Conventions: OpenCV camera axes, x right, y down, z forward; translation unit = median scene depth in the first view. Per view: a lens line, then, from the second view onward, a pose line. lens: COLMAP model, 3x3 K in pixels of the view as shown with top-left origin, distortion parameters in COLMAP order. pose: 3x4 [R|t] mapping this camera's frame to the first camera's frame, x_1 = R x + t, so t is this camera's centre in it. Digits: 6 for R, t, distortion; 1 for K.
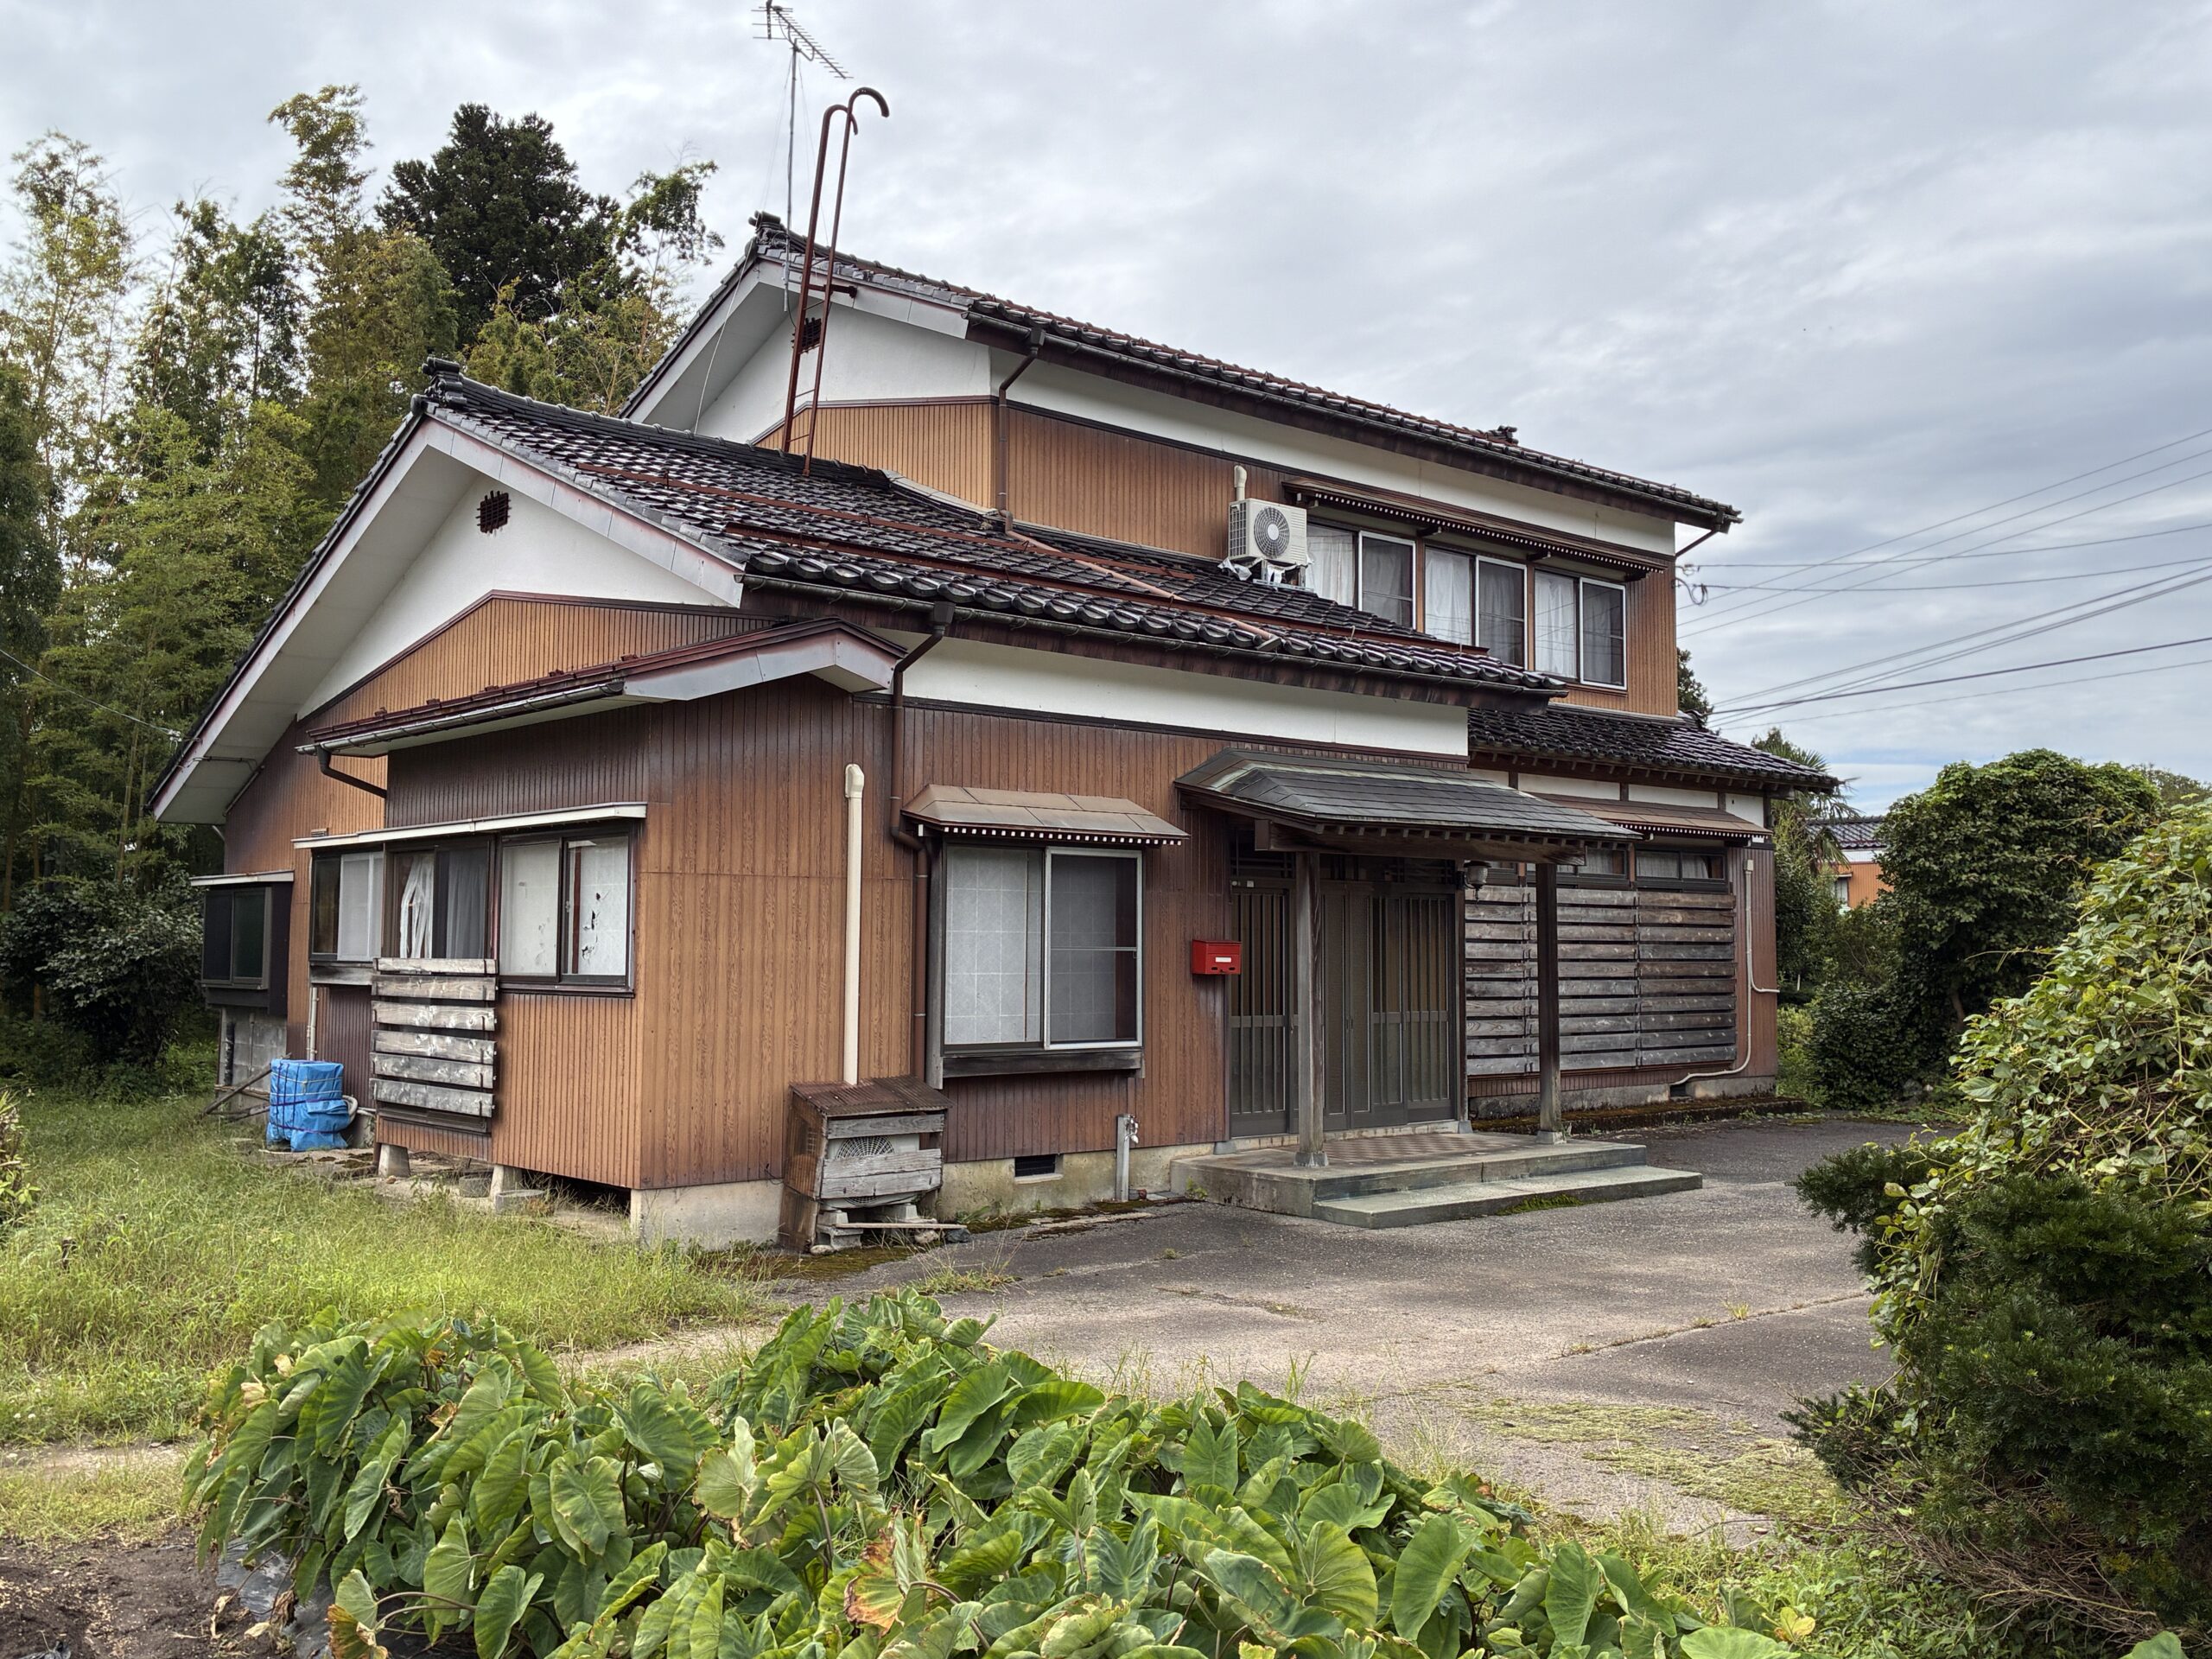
lens RADIAL K [[1968.2, 0, 1106.0], [0, 1968.2, 829.5], [0, 0, 1]] dist [0.006482, 0.002064]
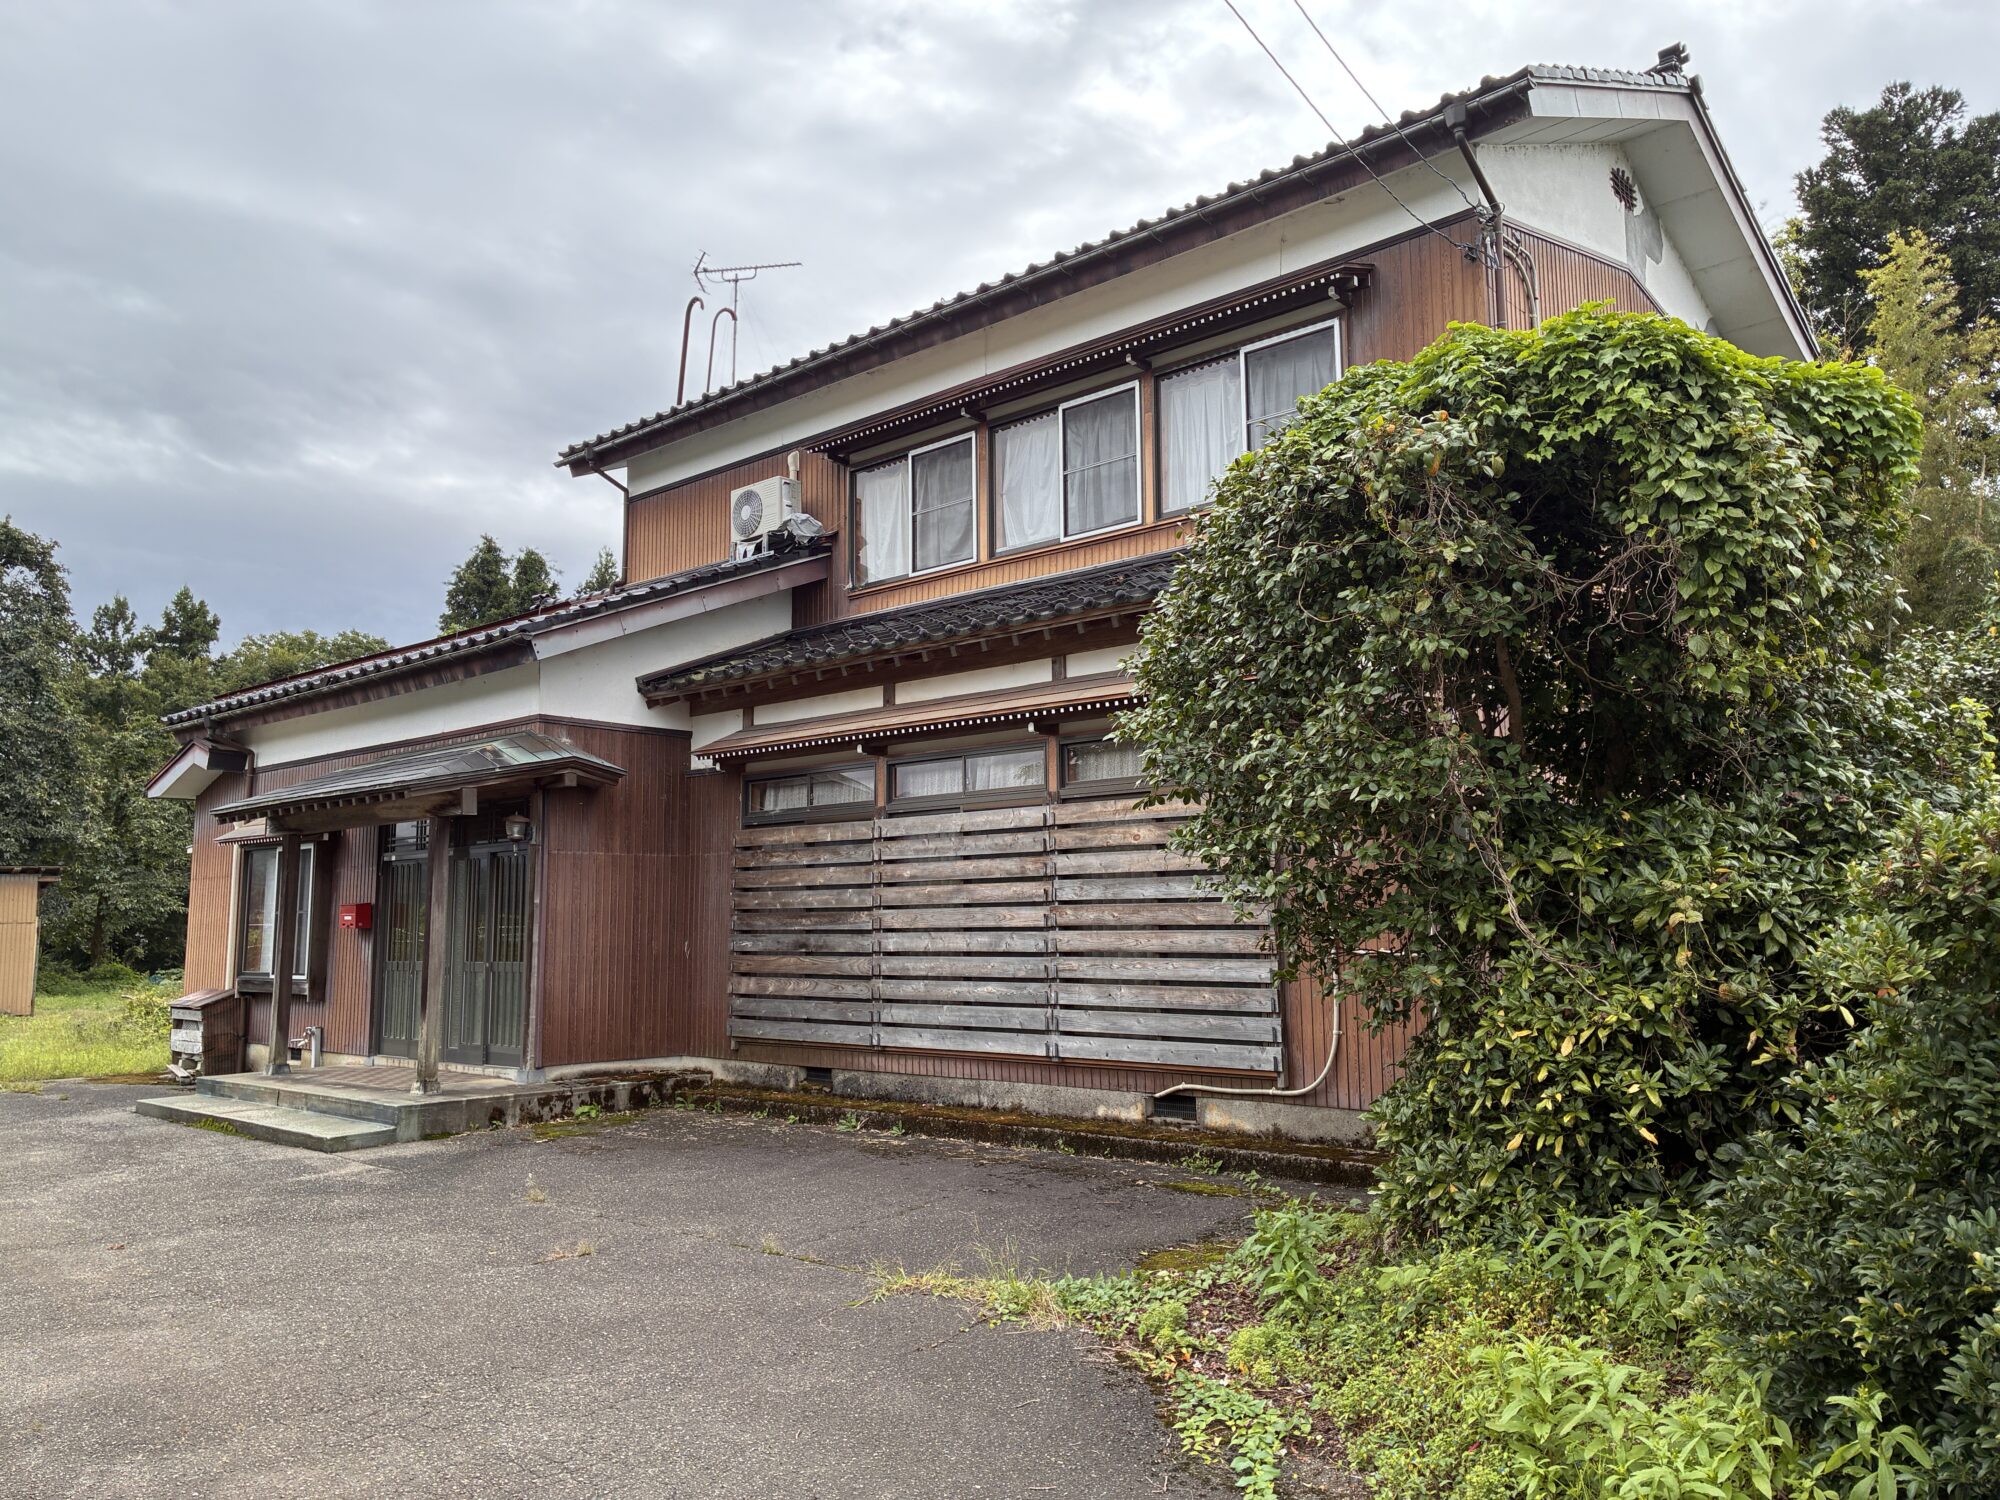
lens RADIAL K [[1526.1, 0, 1010.5], [0, 1526.1, 741.2], [0, 0, 1]] dist [0.051204, -0.066879]
pose [[0.116873, -0.130614, -0.984521, 0.826640], [0.069531, 0.989958, -0.123082, 0.076886], [0.990710, -0.054070, 0.124781, 0.942861]]
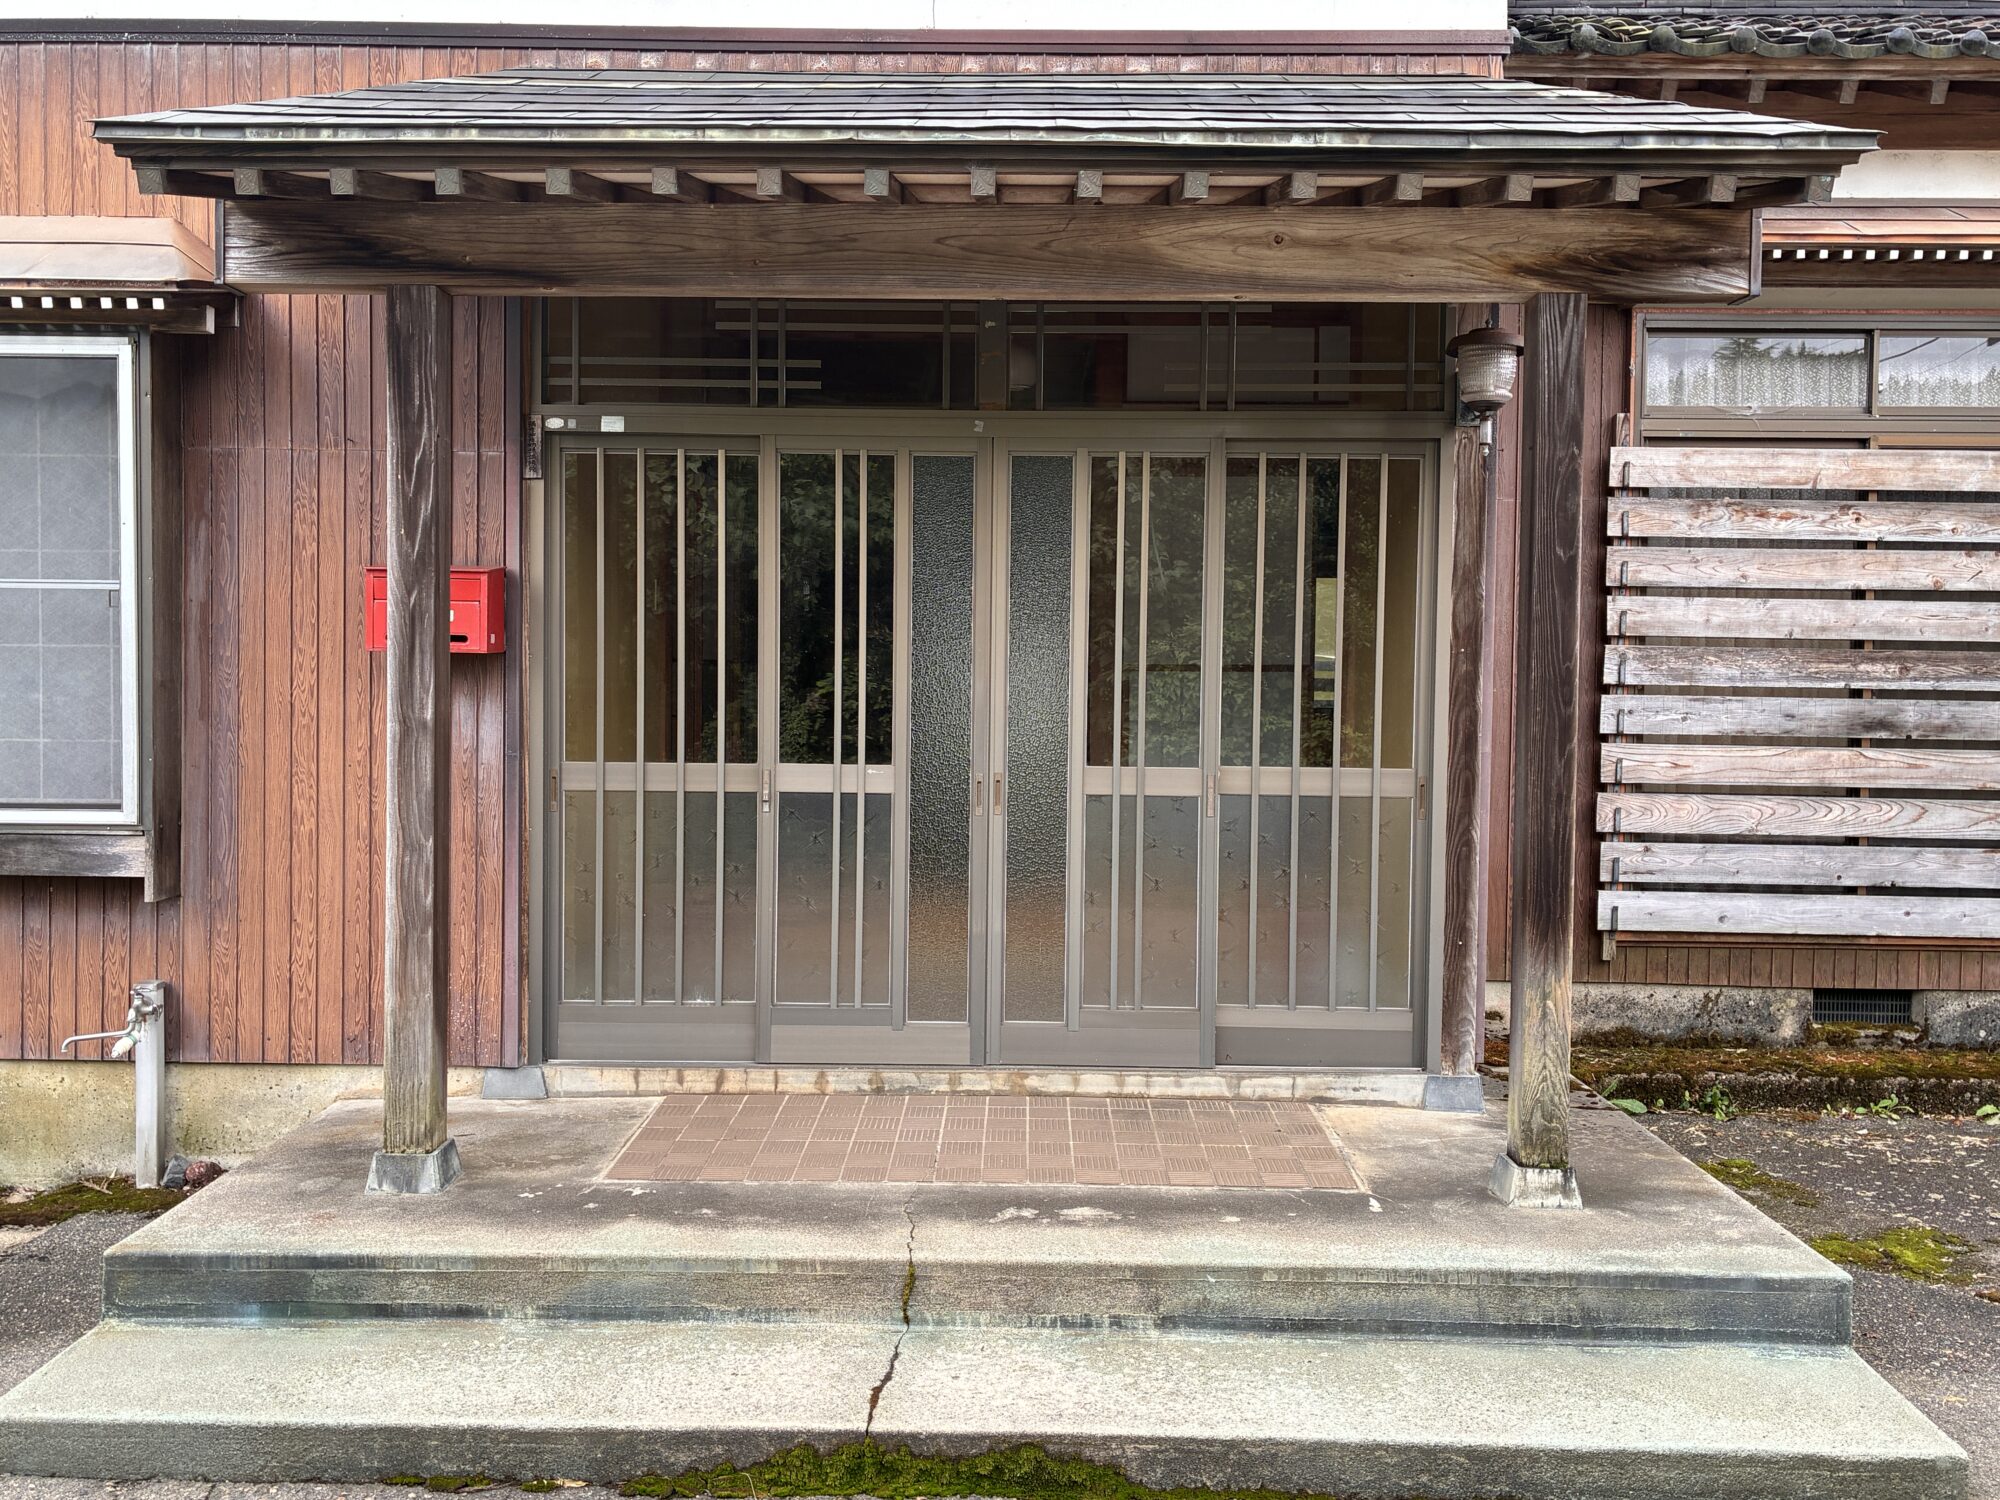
lens RADIAL K [[1863.2, 0, 1000.0], [0, 1863.2, 750.0], [0, 0, 1]] dist [0.007658, 0.006152]
pose [[0.753094, 0.034203, -0.657023, 0.276207], [0.032171, 0.995539, 0.088701, 0.045359], [0.657125, -0.087937, 0.748634, 0.564676]]
